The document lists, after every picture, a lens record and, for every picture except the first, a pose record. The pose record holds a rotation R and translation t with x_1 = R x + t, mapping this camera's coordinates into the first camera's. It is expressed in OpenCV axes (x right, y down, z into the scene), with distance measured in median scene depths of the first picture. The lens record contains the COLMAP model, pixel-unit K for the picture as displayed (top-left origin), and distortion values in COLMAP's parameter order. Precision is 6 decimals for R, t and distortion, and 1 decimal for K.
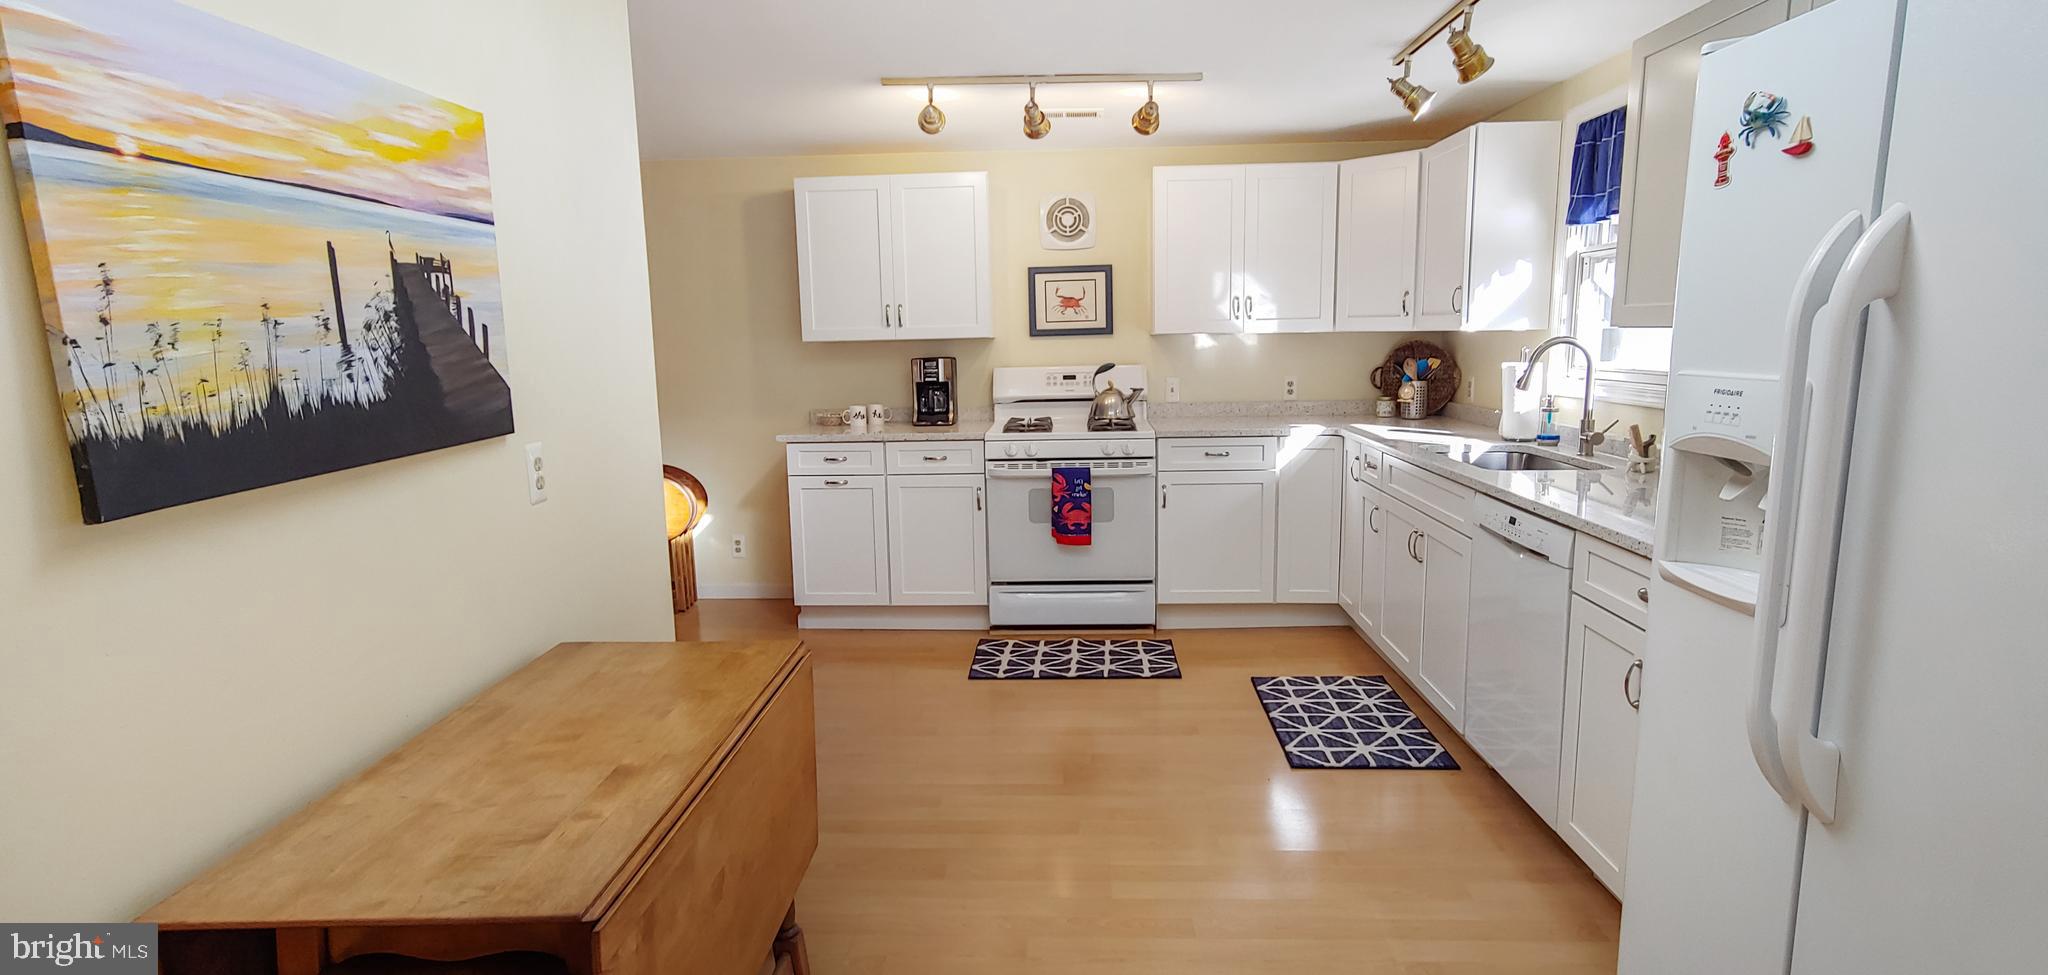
lens RADIAL K [[1010.0, 0, 1025.1], [0, 1010.0, 490.1], [0, 0, 1]] dist [0.007885, -0.001130]
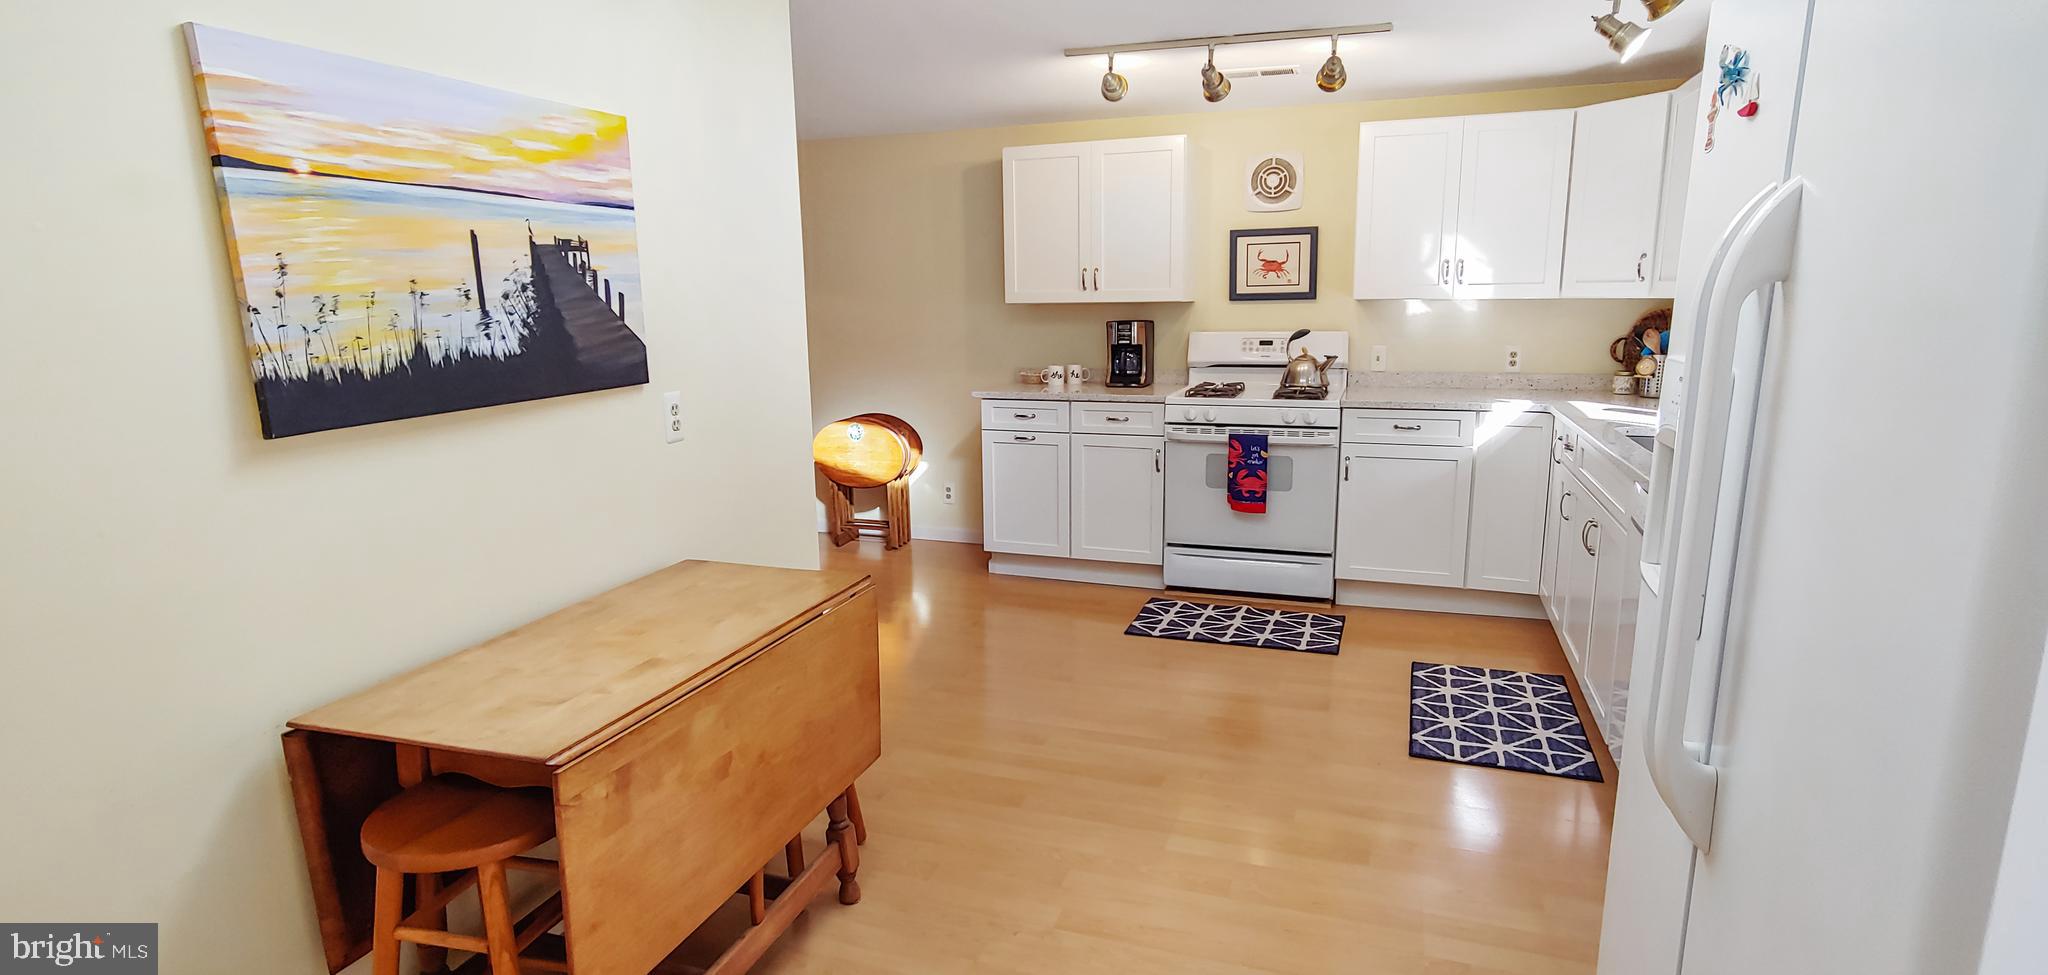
lens RADIAL K [[1010.0, 0, 1037.6], [0, 1010.0, 492.0], [0, 0, 1]] dist [0.007885, -0.001130]
pose [[0.956648, 0.062262, -0.284515, 0.154107], [-0.050268, 0.997520, 0.049273, -0.005014], [0.286877, -0.032835, 0.957405, -0.014453]]
